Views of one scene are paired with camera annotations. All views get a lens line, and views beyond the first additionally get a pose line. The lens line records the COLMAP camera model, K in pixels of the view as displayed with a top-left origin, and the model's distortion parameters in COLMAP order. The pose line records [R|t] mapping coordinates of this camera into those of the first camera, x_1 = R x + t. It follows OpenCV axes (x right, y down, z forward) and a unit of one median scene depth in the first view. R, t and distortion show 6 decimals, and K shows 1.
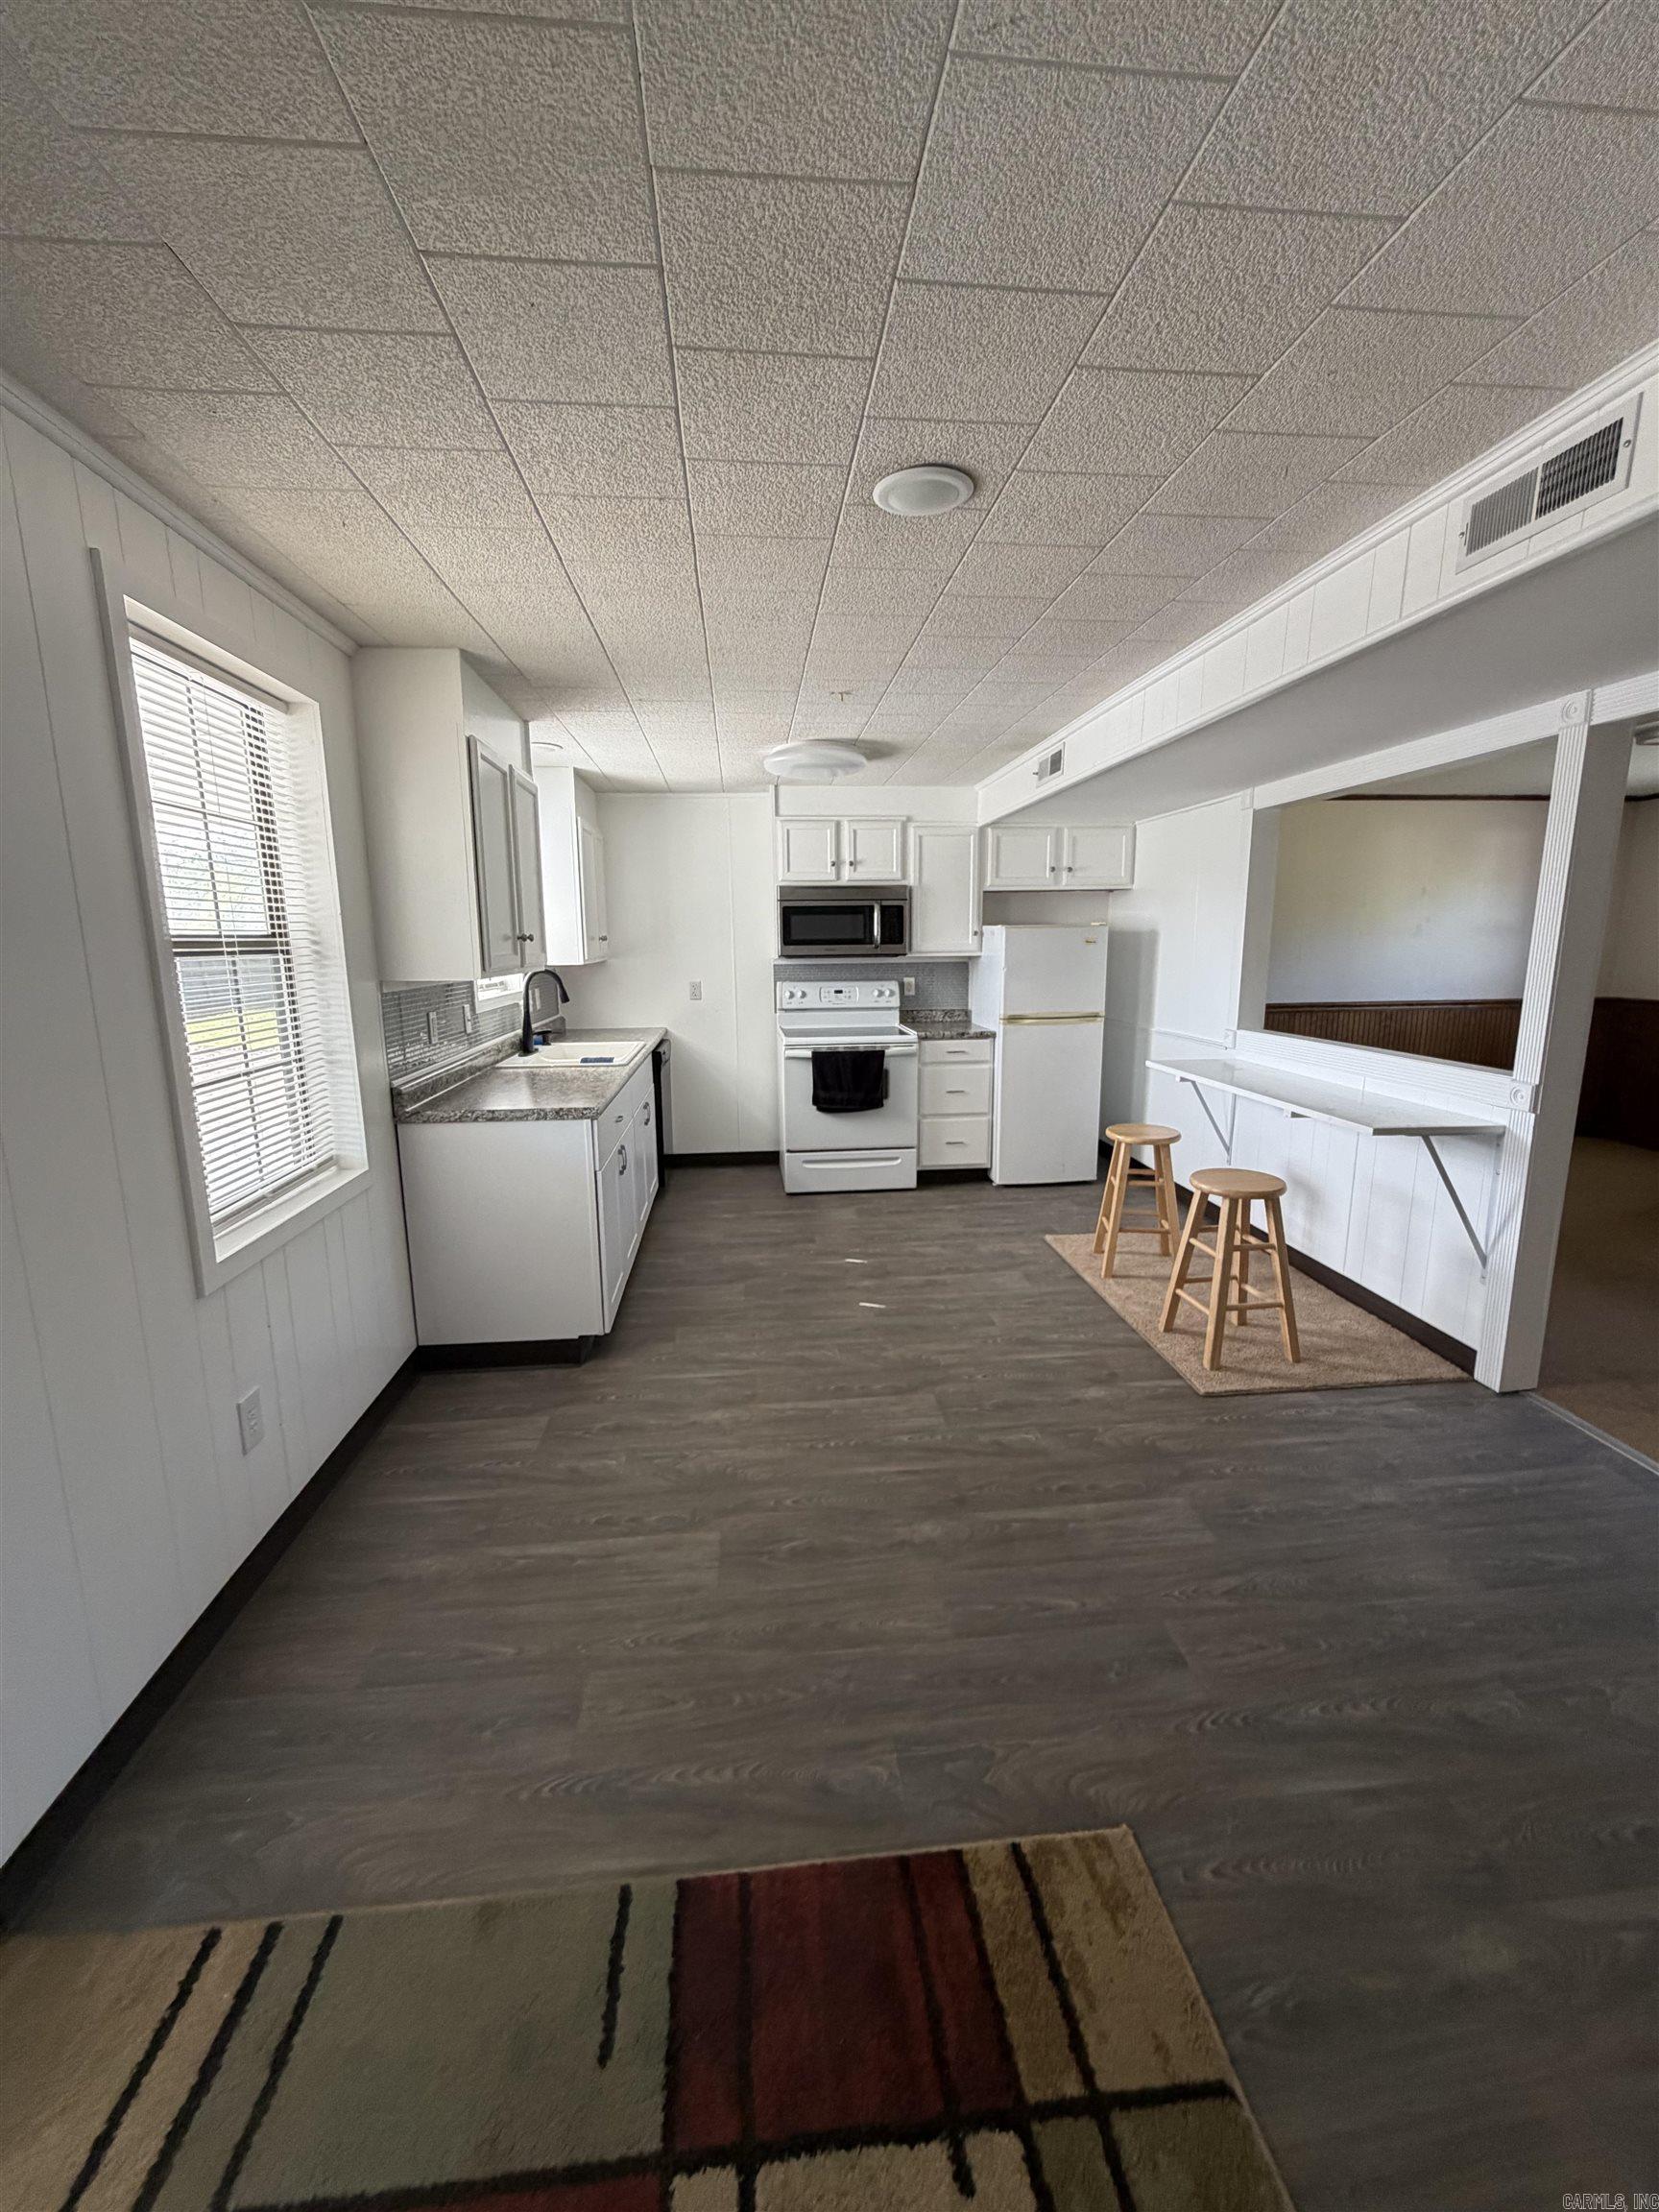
lens RADIAL K [[884.7, 0, 822.4], [0, 884.7, 1099.6], [0, 0, 1]] dist [0.001131, -0.000086]
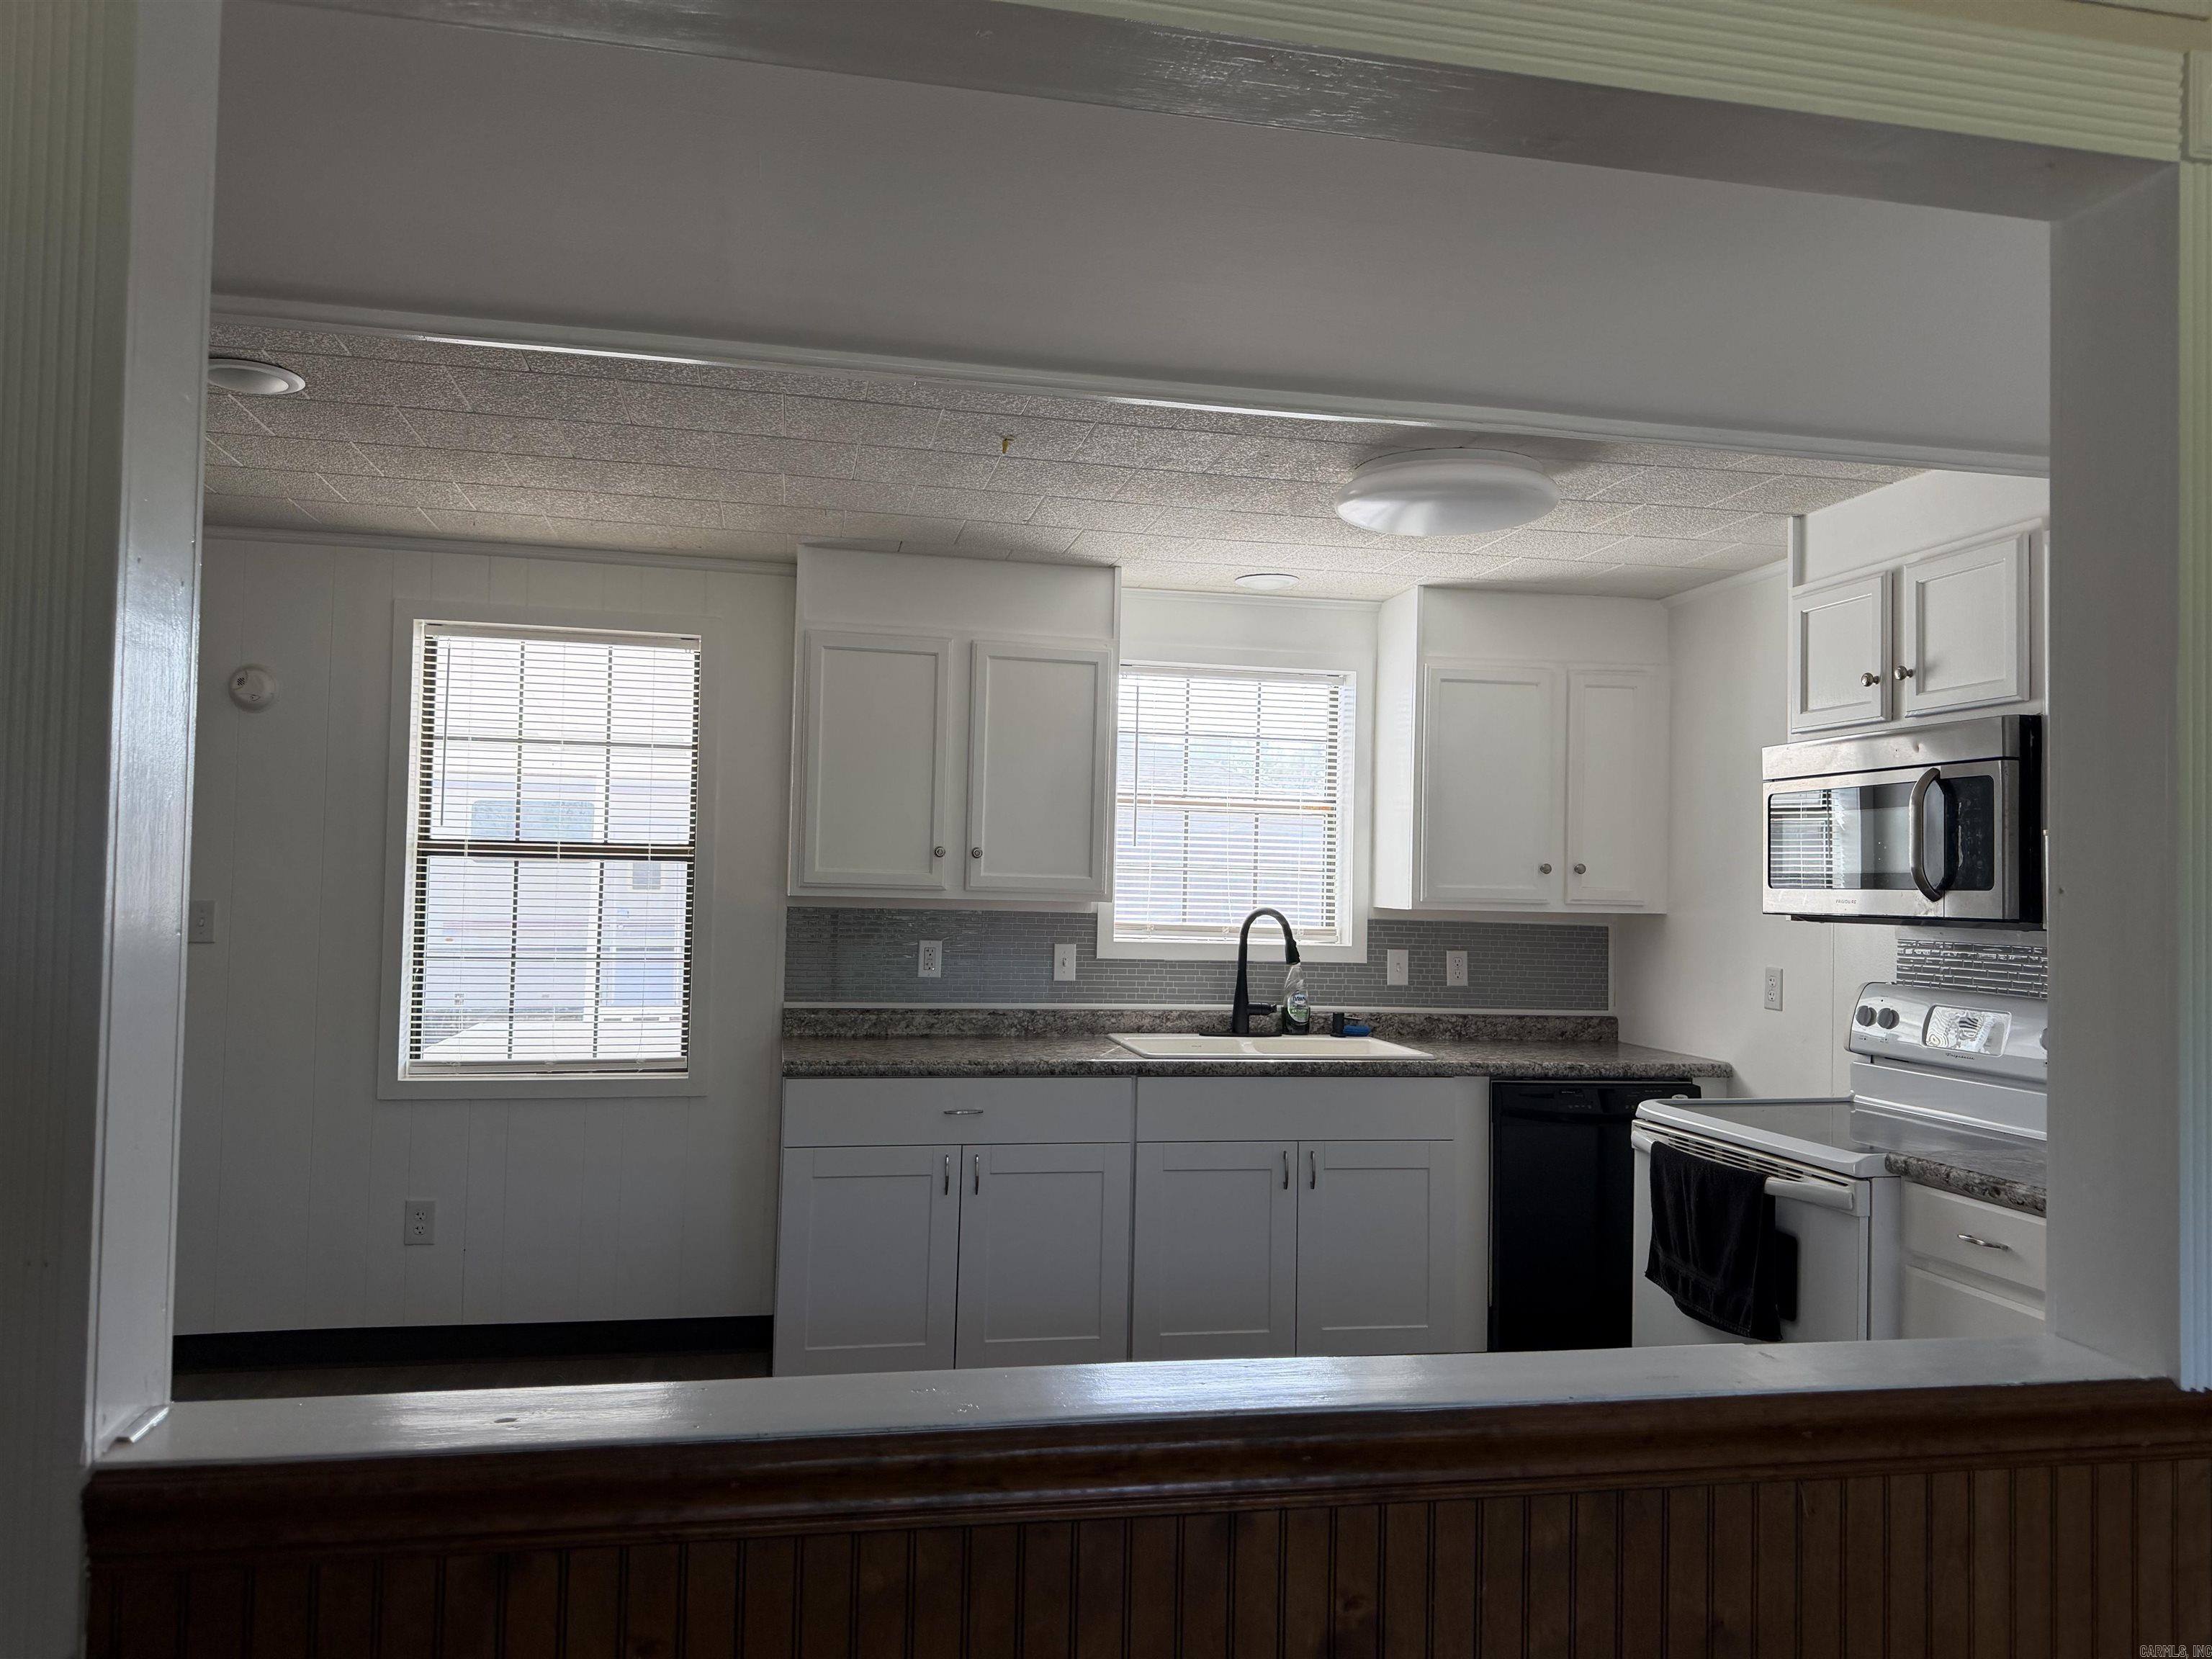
lens RADIAL K [[1551.1, 0, 1090.0], [0, 1551.1, 832.7], [0, 0, 1]] dist [0.159557, -0.294233]
pose [[0.106882, -0.016911, -0.994128, 0.848623], [-0.199528, 0.979151, -0.038108, -0.140943], [0.974046, 0.202429, 0.101279, 0.800129]]
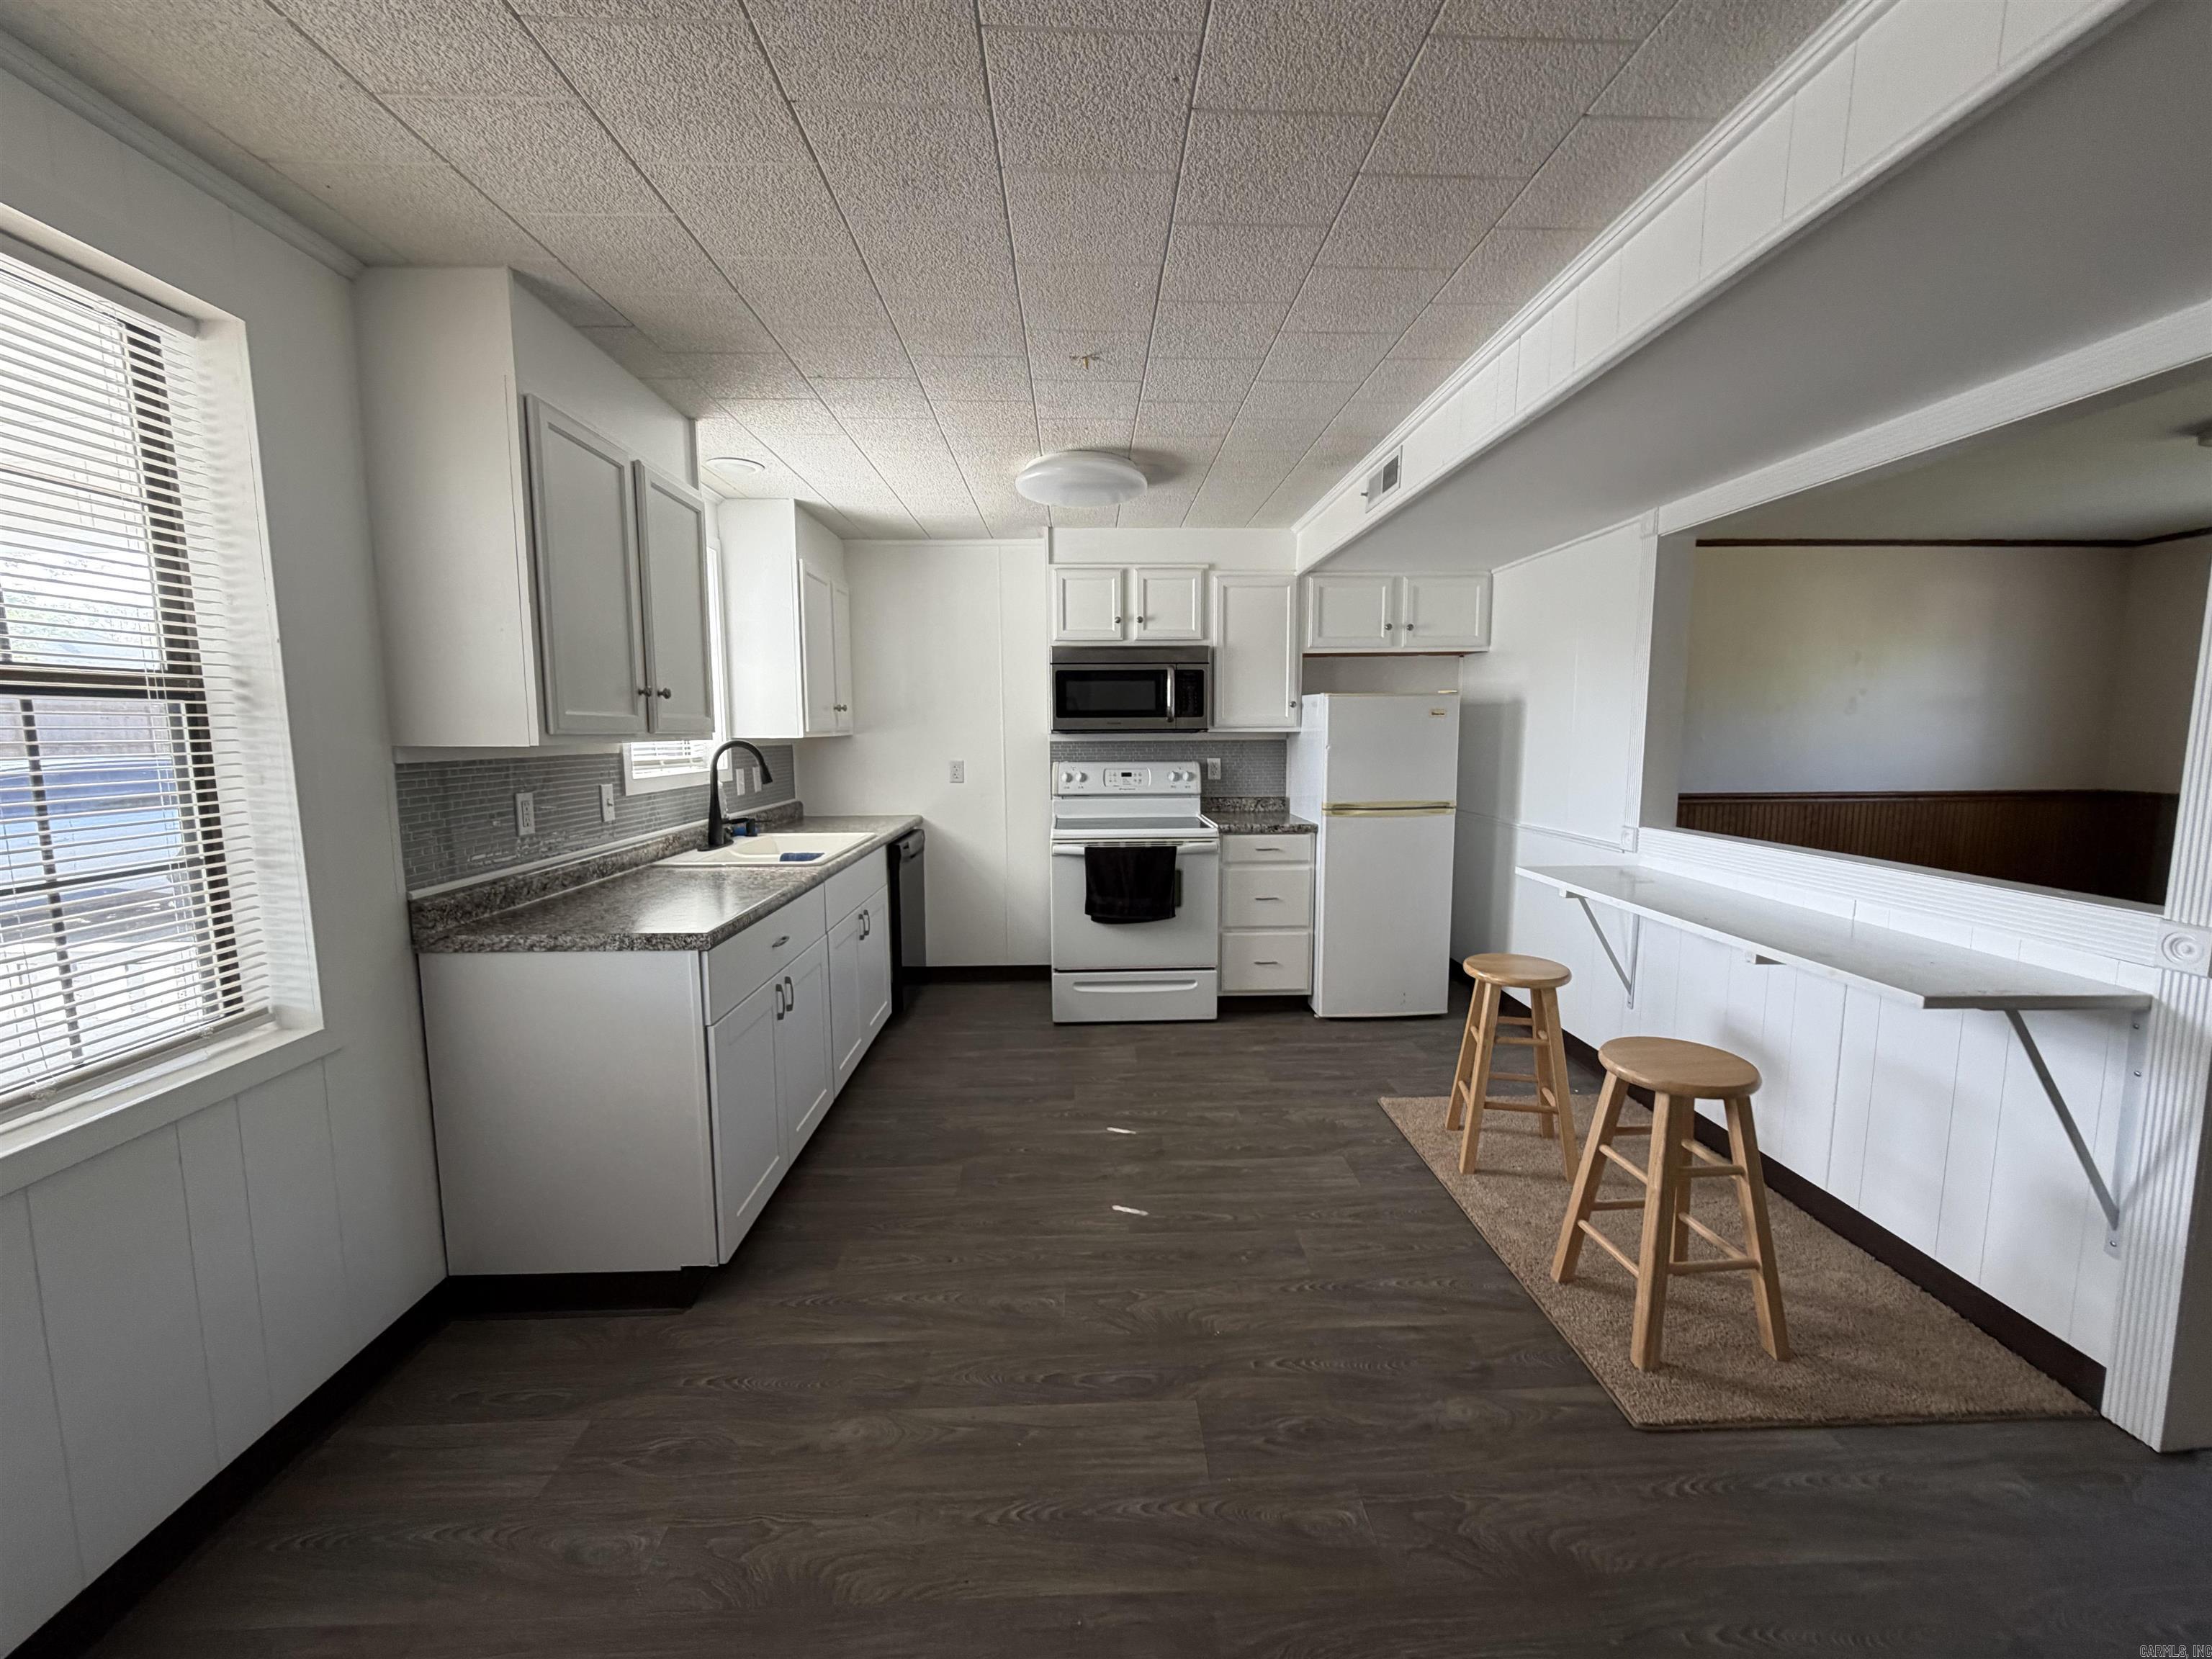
lens RADIAL K [[884.7, 0, 1106.0], [0, 884.7, 829.5], [0, 0, 1]] dist [0.001131, -0.000086]
pose [[0.998136, 0.011614, -0.059916, 0.068275], [-0.015474, 0.997807, -0.064361, -0.023257], [0.059038, 0.065169, 0.996126, 0.246278]]
